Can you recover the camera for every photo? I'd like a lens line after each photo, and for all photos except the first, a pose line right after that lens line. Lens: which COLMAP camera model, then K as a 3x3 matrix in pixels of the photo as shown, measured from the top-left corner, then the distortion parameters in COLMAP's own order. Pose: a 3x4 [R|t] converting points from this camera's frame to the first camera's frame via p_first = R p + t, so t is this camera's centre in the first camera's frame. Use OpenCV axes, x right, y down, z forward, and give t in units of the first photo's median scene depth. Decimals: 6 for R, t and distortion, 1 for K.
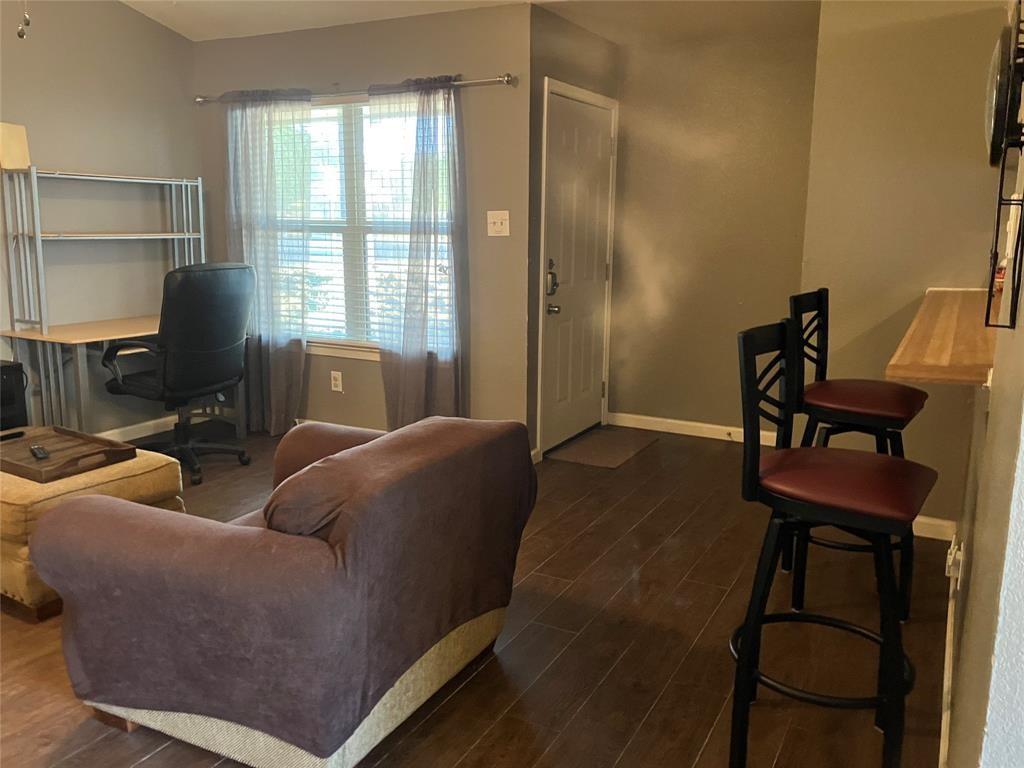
lens RADIAL K [[845.1, 0, 510.8], [0, 845.1, 378.0], [0, 0, 1]] dist [0.011539, 0.003440]
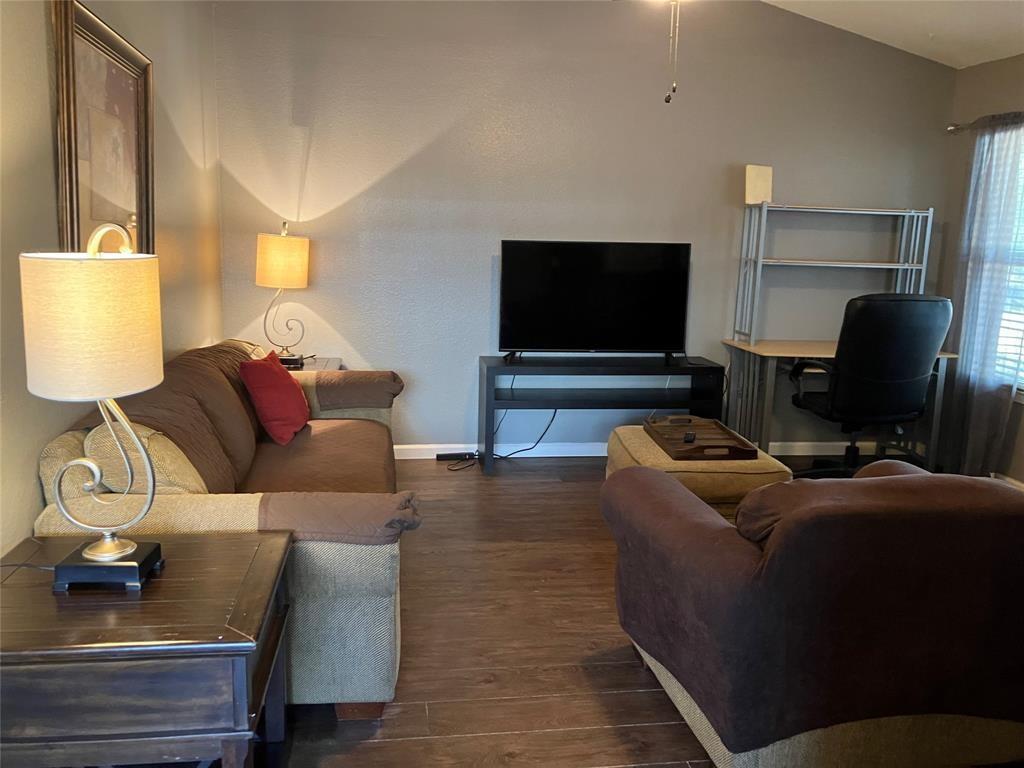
lens RADIAL K [[845.1, 0, 508.3], [0, 845.1, 384.2], [0, 0, 1]] dist [0.011539, 0.003440]
pose [[0.602637, 0.149020, -0.783978, 0.141332], [-0.171559, 0.983632, 0.055095, -0.005622], [0.779356, 0.101296, 0.618339, 0.029952]]
